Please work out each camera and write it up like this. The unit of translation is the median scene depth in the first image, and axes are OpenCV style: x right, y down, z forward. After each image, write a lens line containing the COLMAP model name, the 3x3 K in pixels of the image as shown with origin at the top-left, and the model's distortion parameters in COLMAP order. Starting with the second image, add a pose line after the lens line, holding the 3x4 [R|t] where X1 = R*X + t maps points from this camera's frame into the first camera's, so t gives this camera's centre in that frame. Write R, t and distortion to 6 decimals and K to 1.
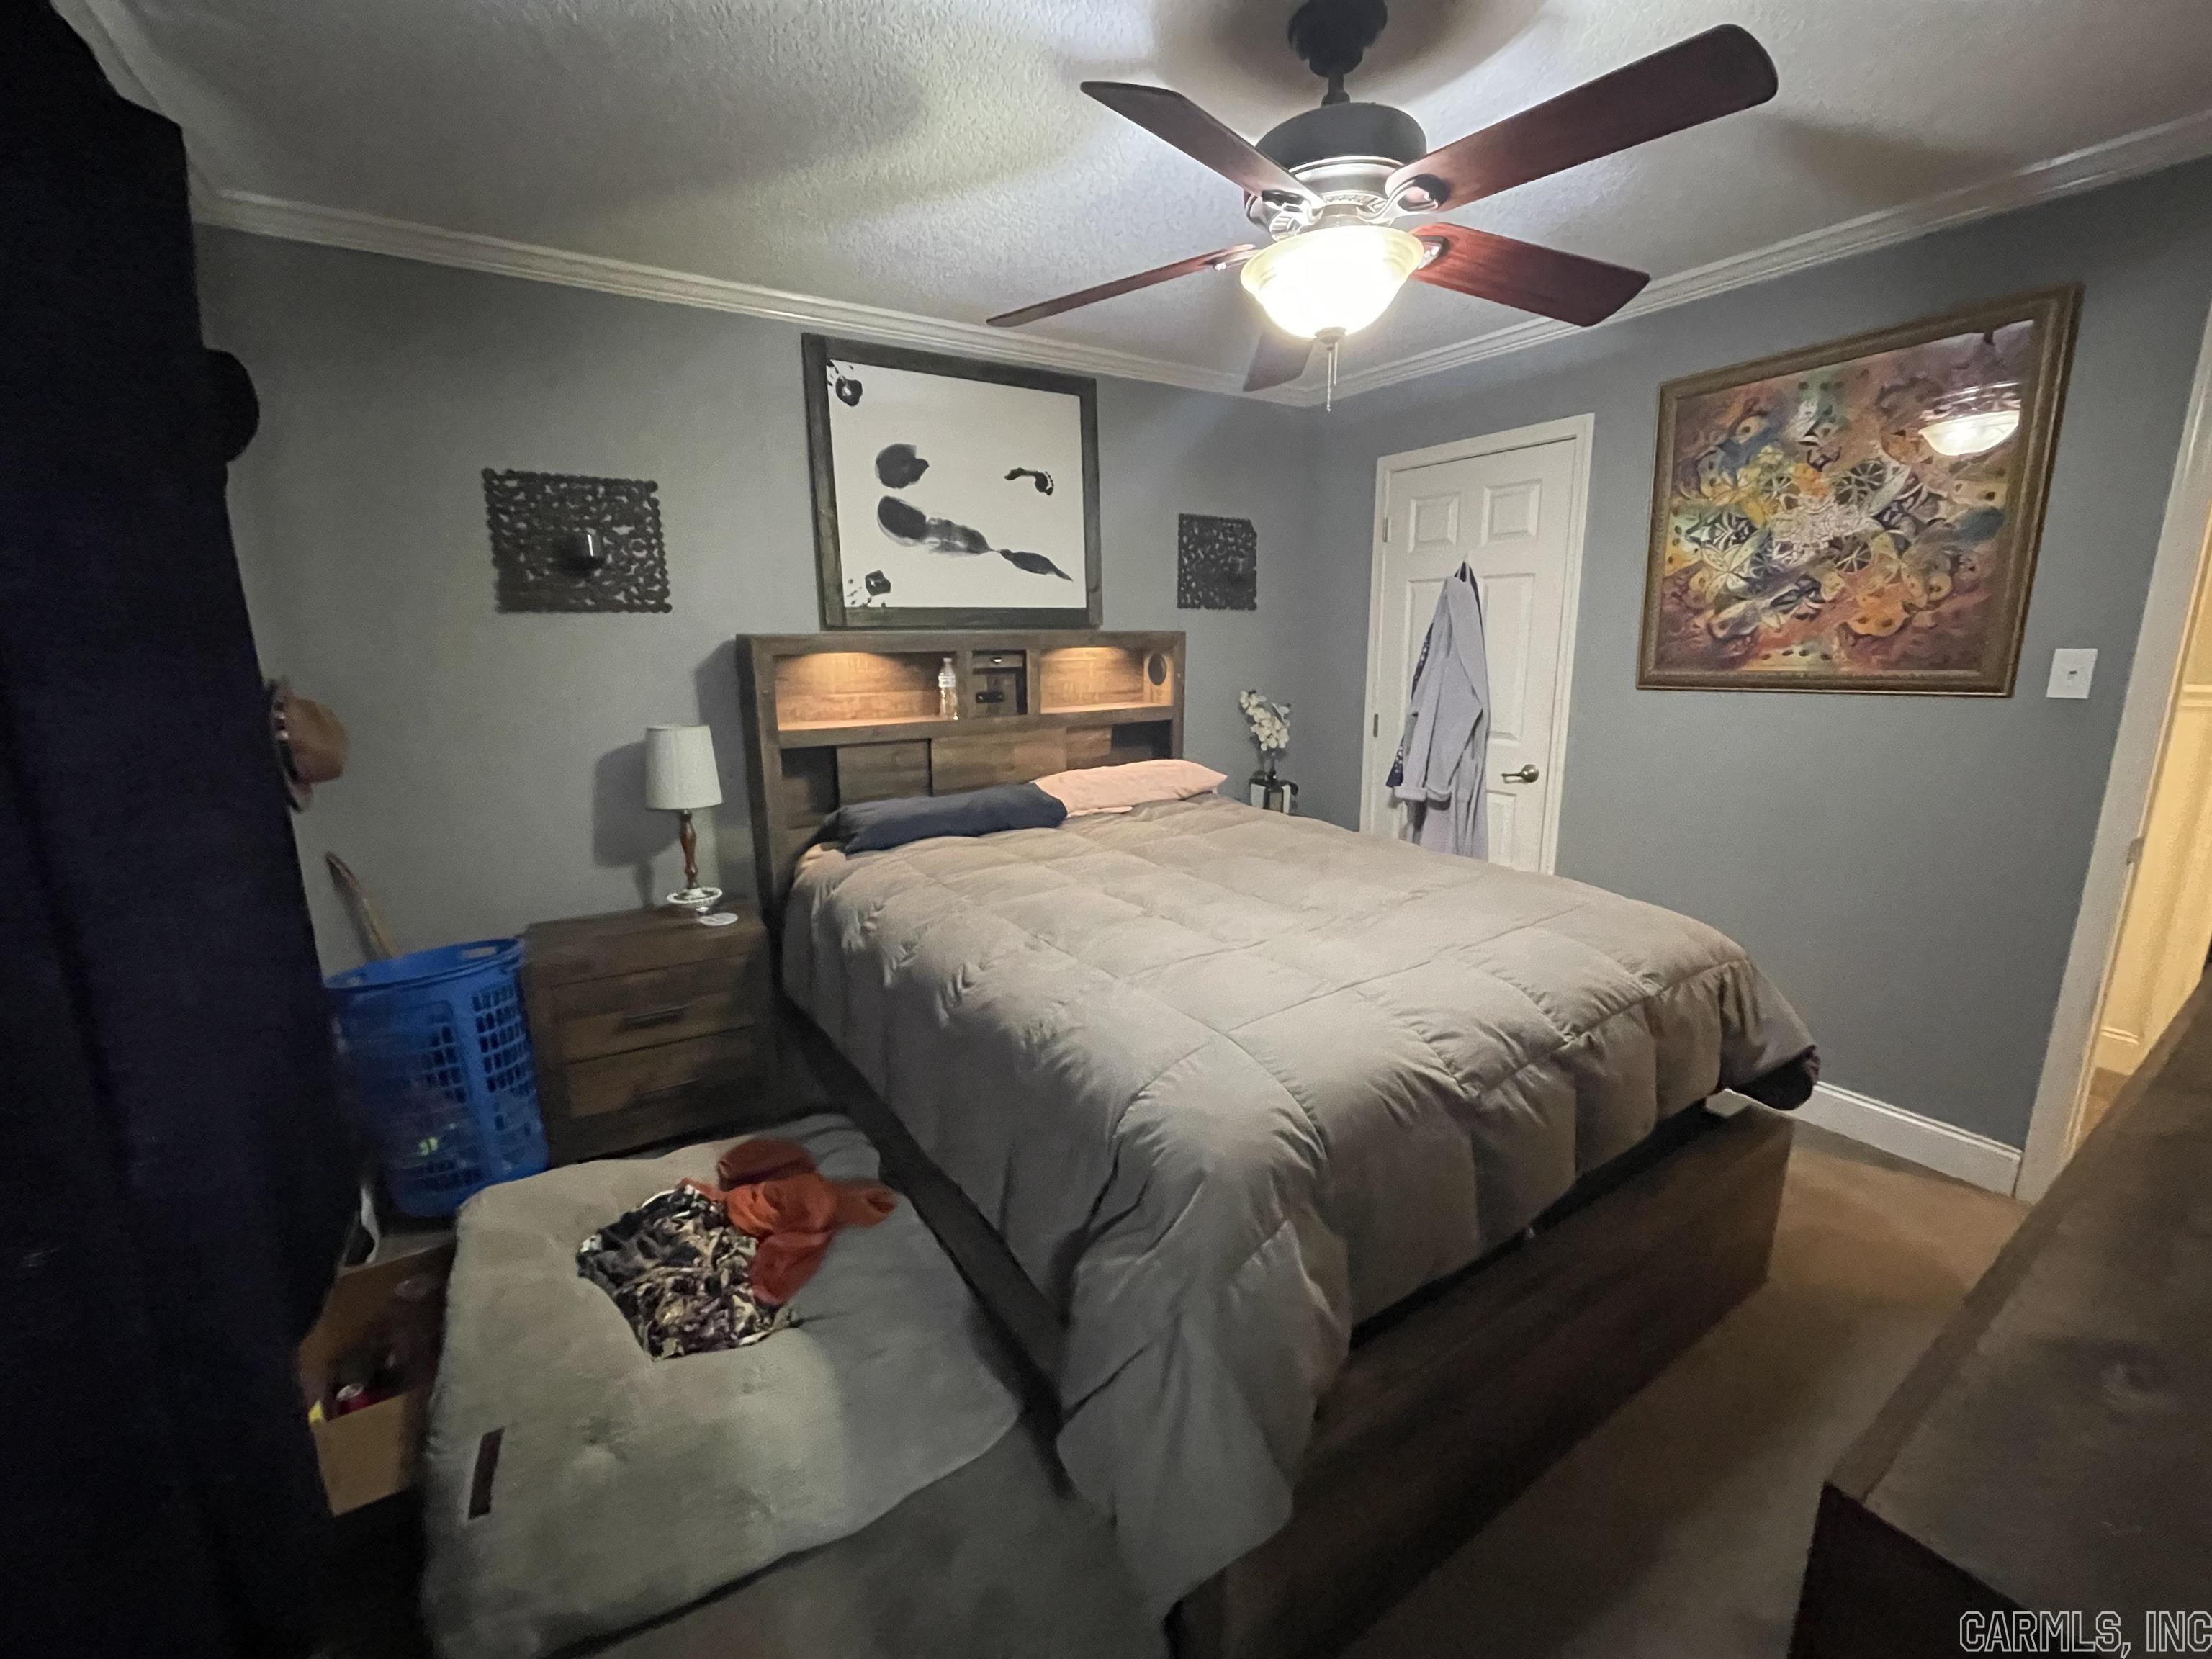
lens RADIAL K [[889.4, 0, 1106.9], [0, 889.4, 829.5], [0, 0, 1]] dist [-0.004050, -0.000445]
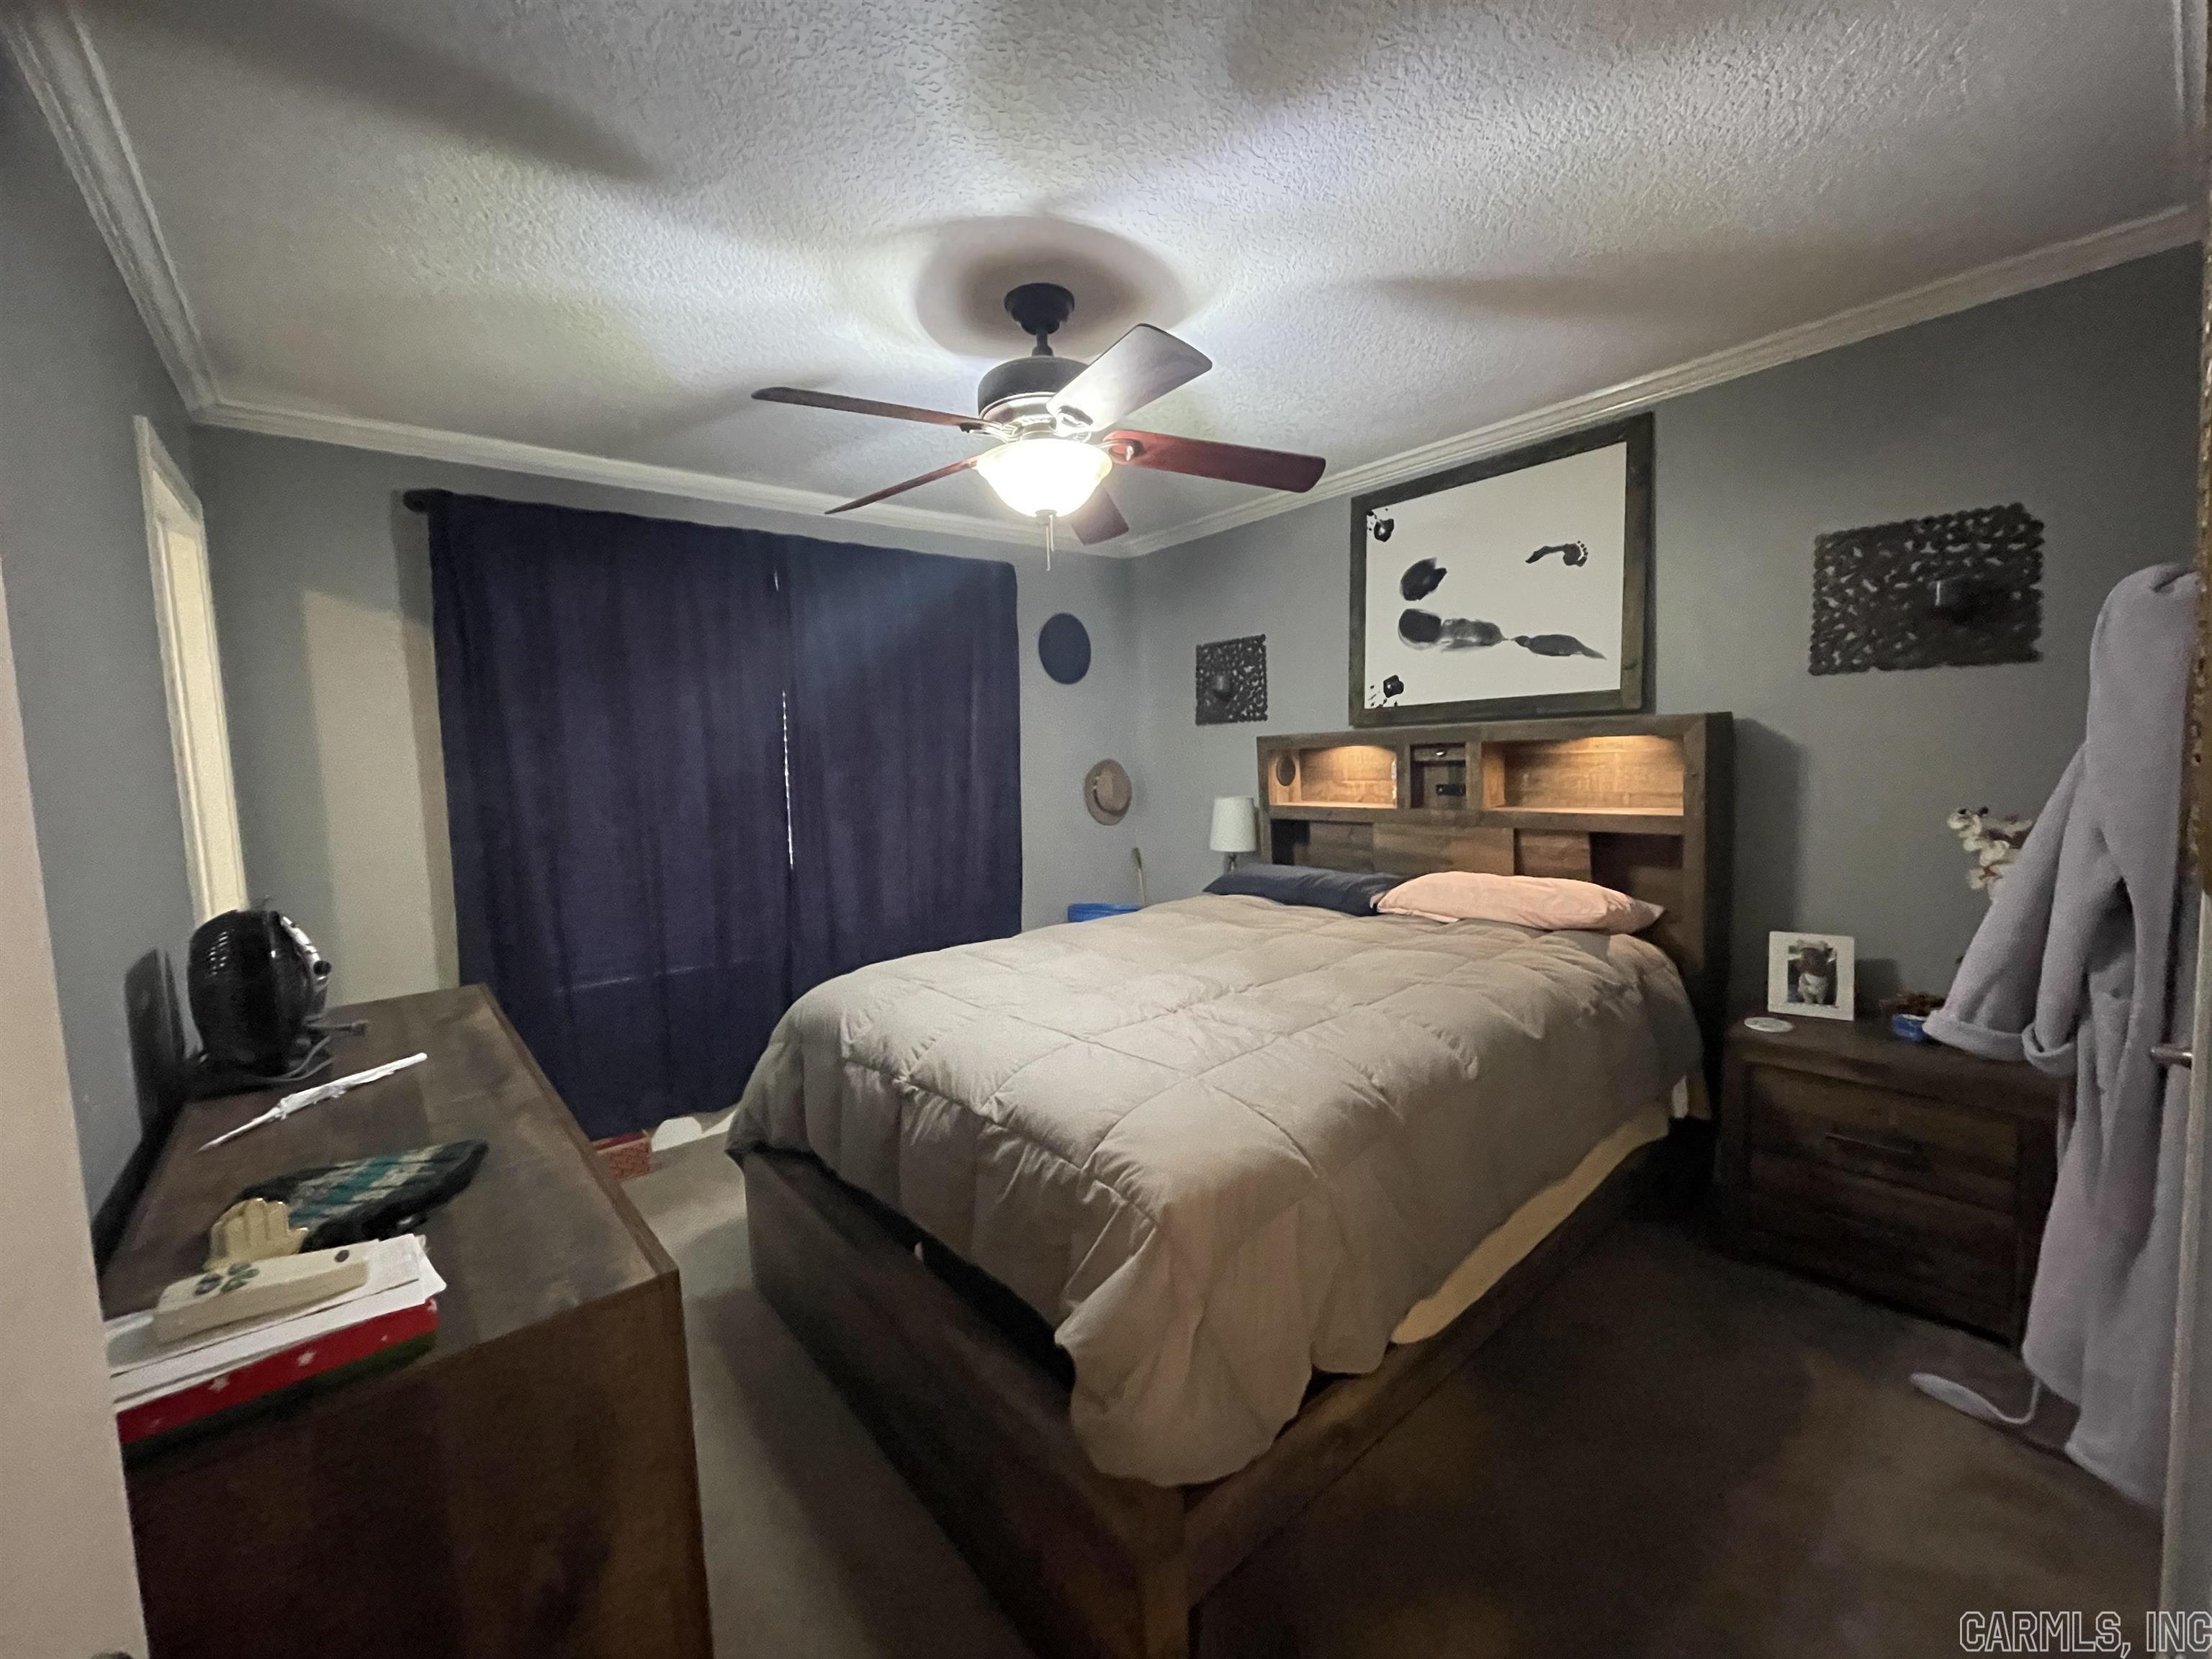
lens RADIAL K [[889.4, 0, 1104.8], [0, 889.4, 830.0], [0, 0, 1]] dist [-0.004050, -0.000445]
pose [[0.120576, 0.092067, -0.988426, 0.832921], [-0.176658, 0.981787, 0.069898, -0.109710], [0.976859, 0.166185, 0.134644, 0.512742]]
